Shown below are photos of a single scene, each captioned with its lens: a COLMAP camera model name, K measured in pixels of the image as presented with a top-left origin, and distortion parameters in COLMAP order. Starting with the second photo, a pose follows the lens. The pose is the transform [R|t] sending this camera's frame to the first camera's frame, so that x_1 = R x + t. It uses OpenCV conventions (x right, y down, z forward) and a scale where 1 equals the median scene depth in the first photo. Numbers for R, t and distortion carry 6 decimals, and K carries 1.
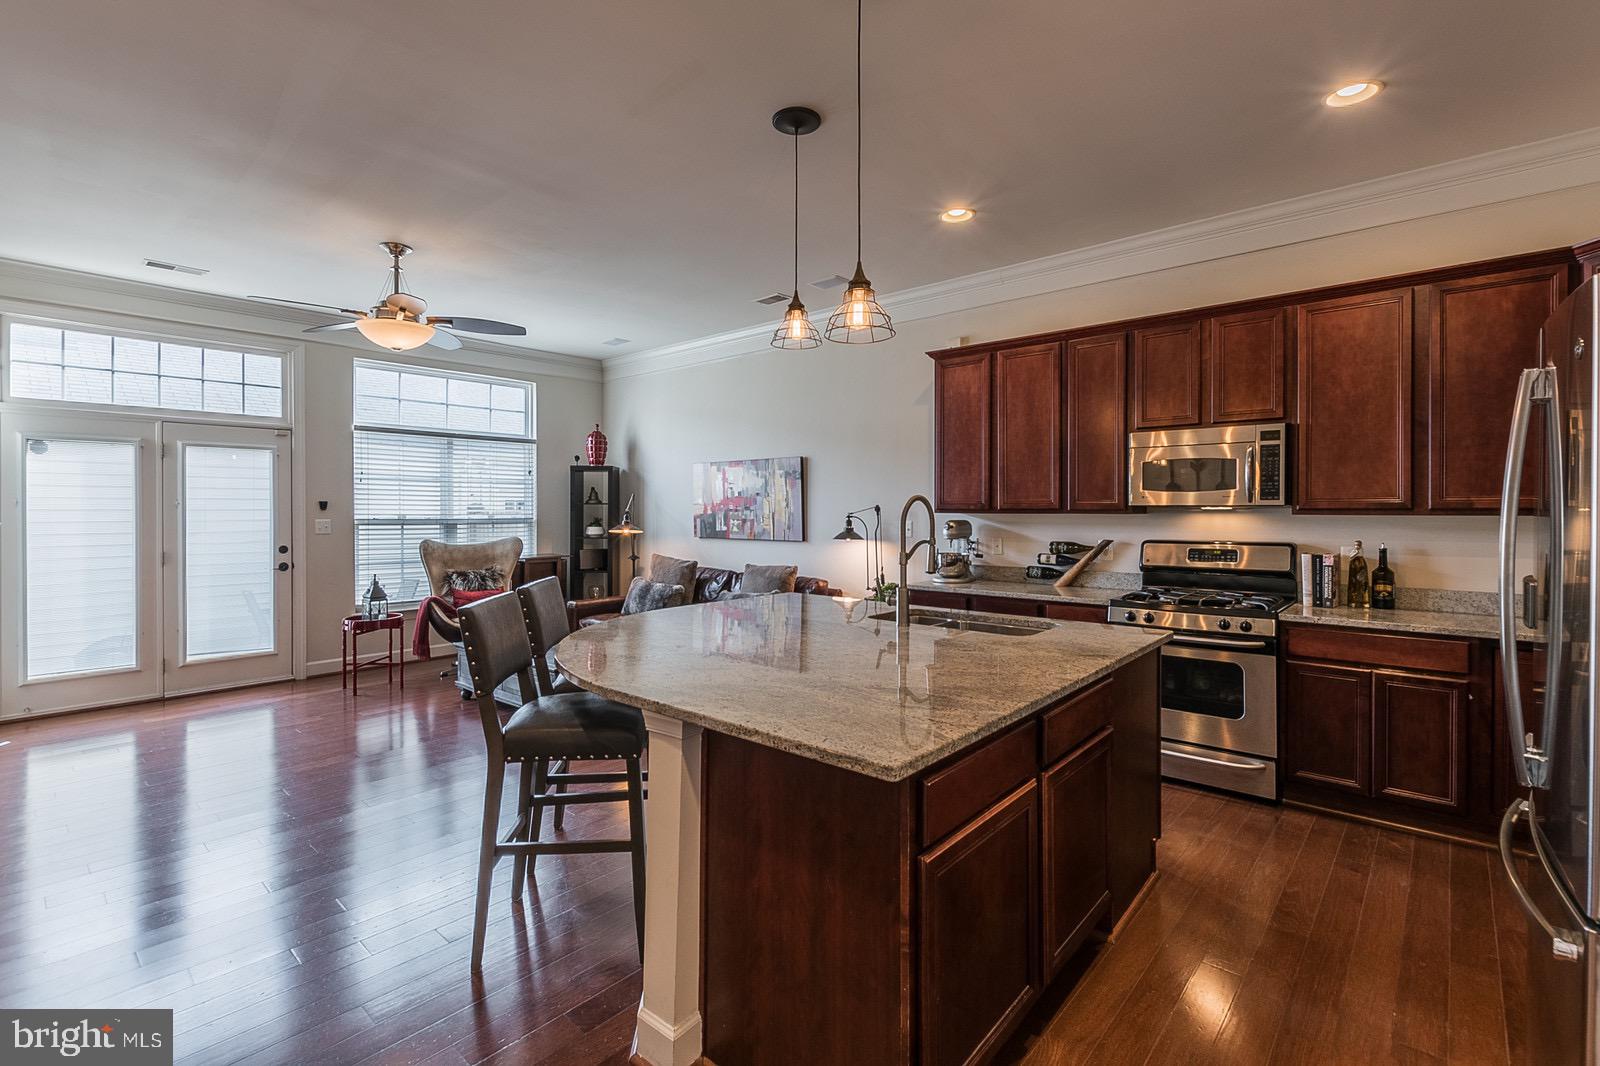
lens RADIAL K [[733.4, 0, 791.3], [0, 733.4, 508.1], [0, 0, 1]] dist [0.013601, -0.000045]
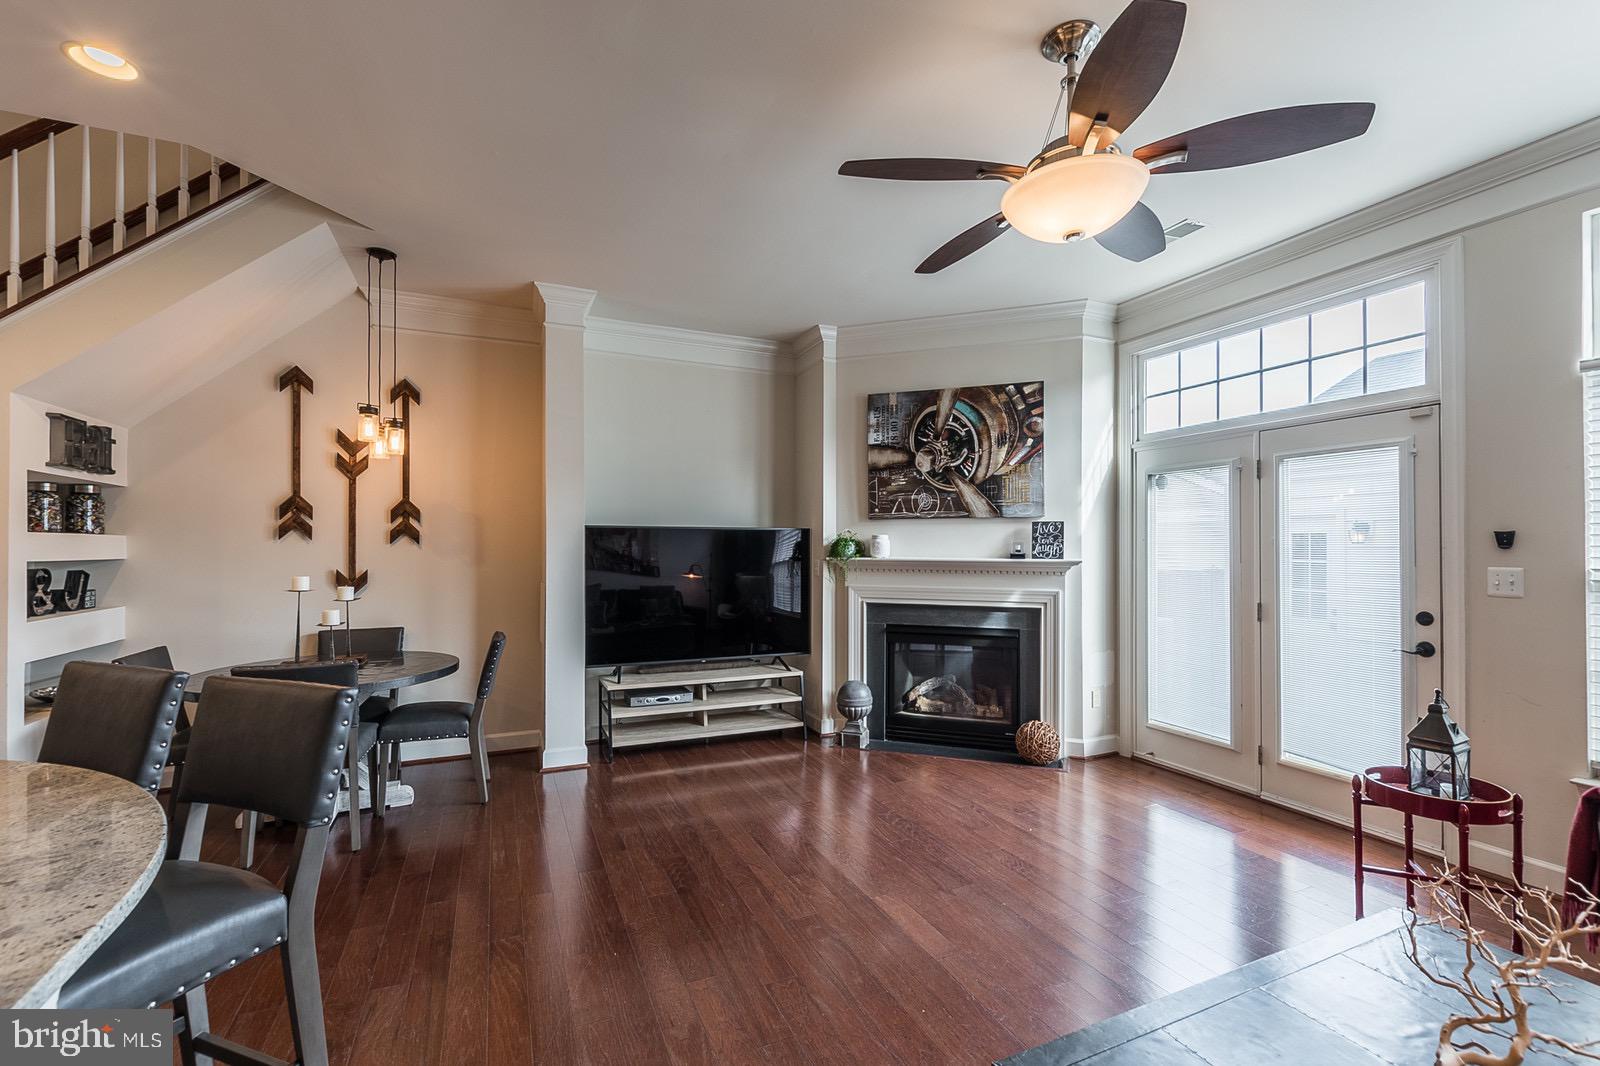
lens RADIAL K [[700.1, 0, 804.0], [0, 700.1, 538.9], [0, 0, 1]] dist [0.005352, -0.003799]
pose [[-0.410783, -0.008648, -0.911692, -0.005153], [0.002290, 0.999942, -0.010516, -0.000246], [0.911730, -0.006408, -0.410739, 0.855666]]
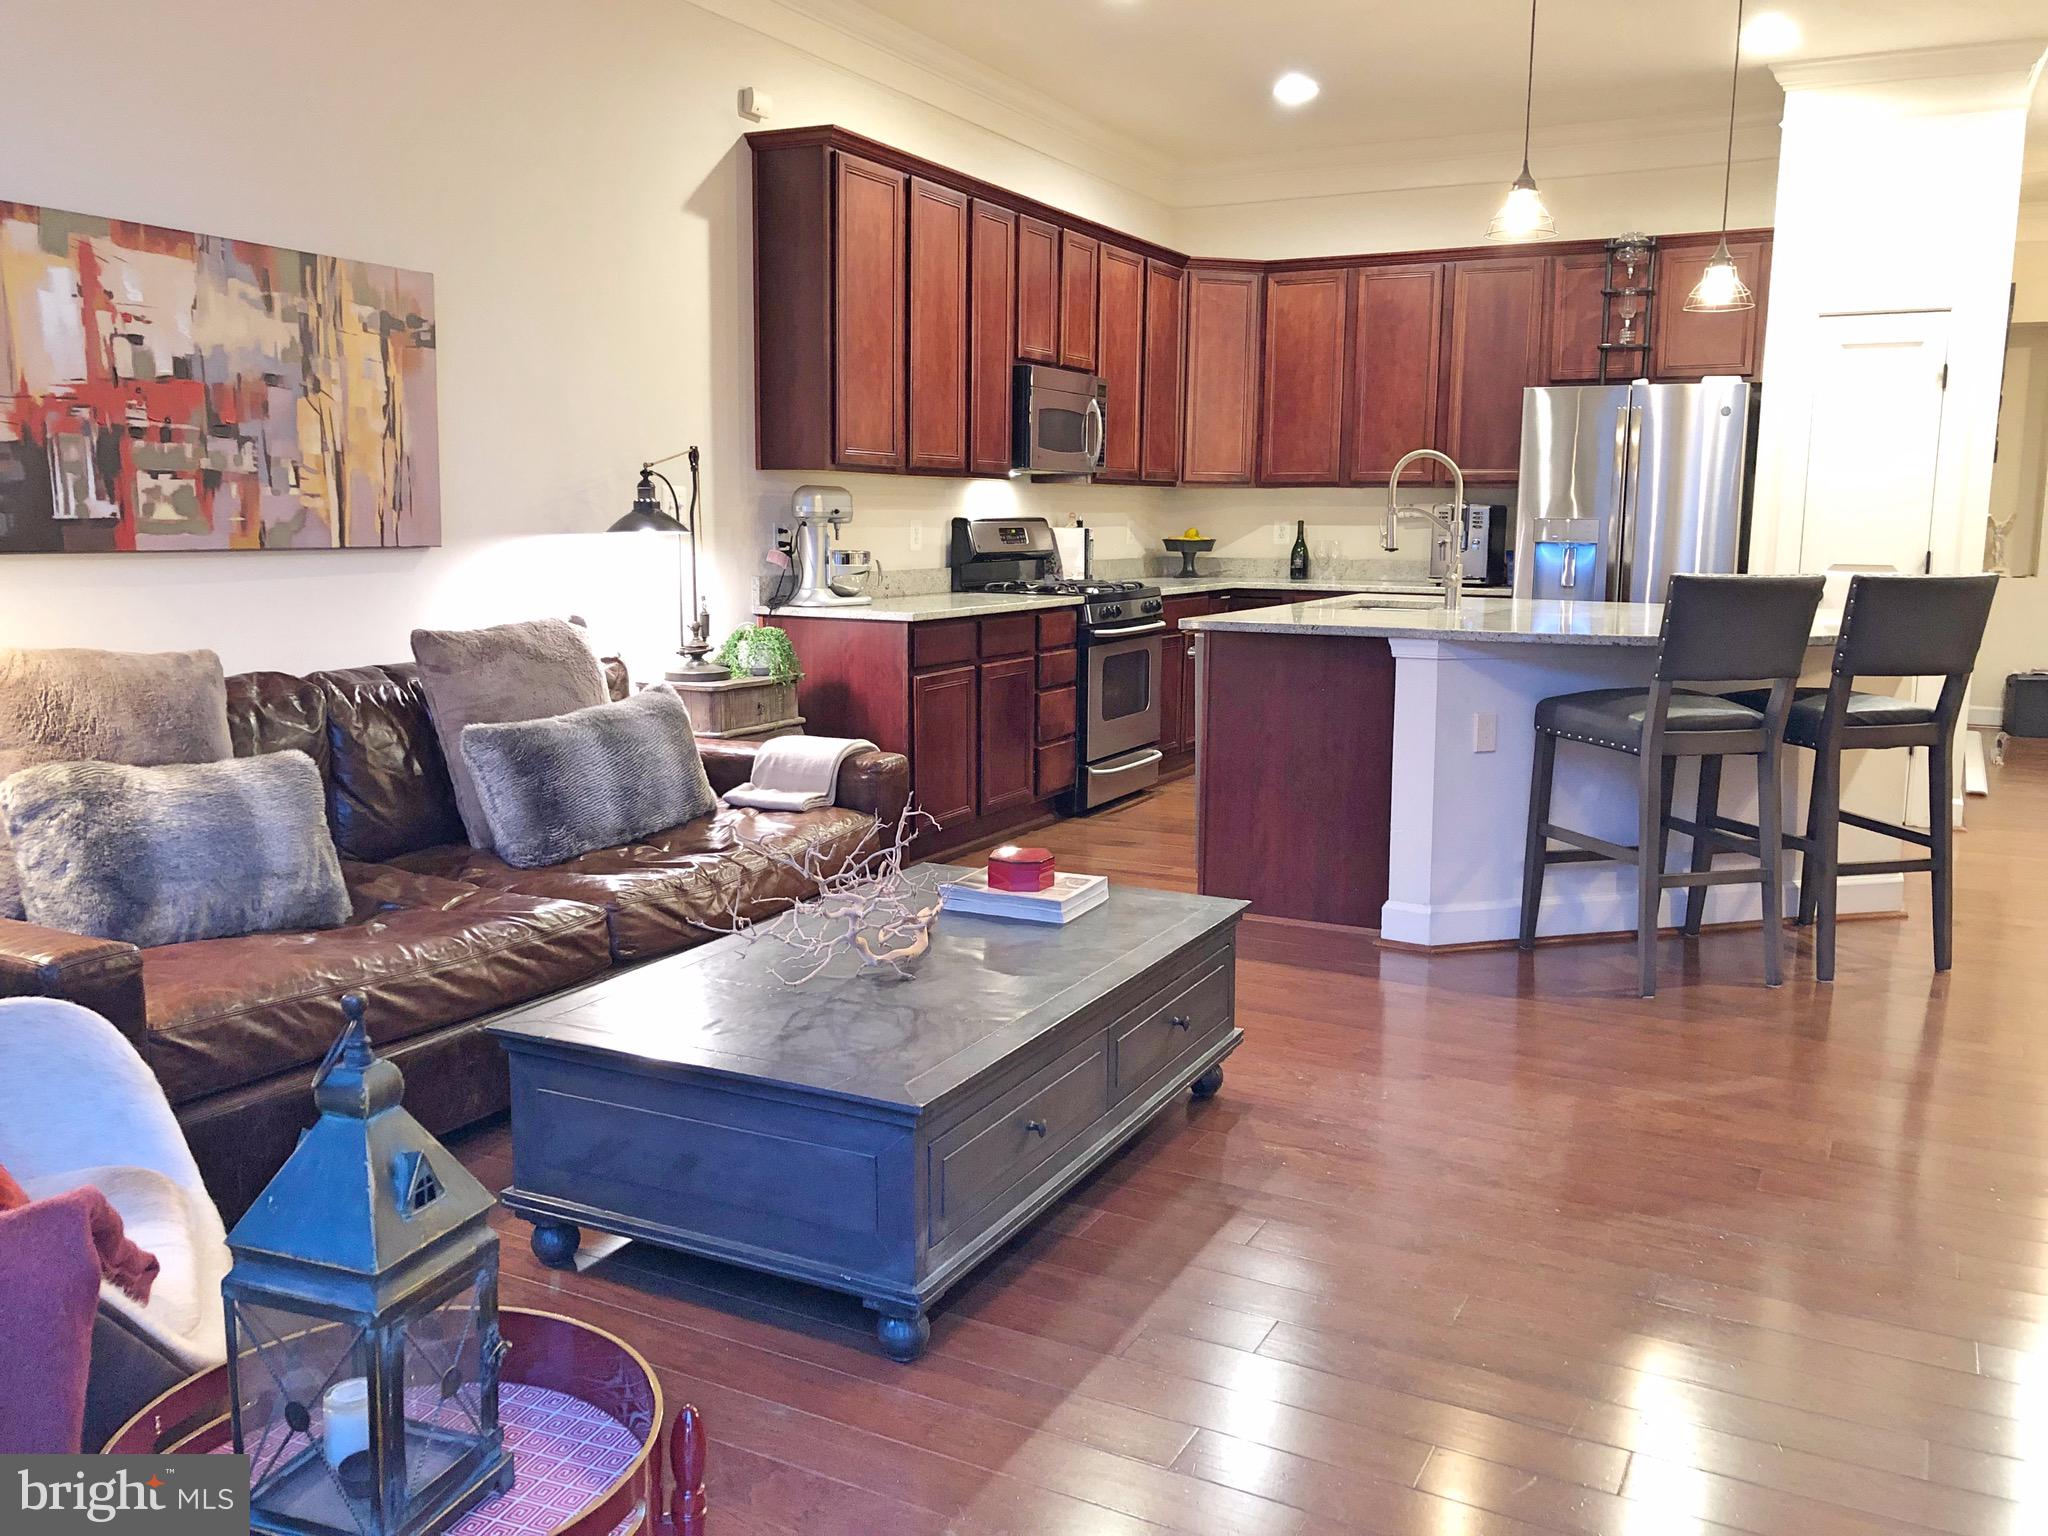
lens RADIAL K [[1687.4, 0, 1035.0], [0, 1687.4, 750.4], [0, 0, 1]] dist [0.044499, -0.043788]
pose [[-0.256305, -0.139198, 0.956521, -0.864031], [-0.014601, 0.990021, 0.140160, 0.028762], [-0.966486, 0.021957, -0.255780, 1.061753]]
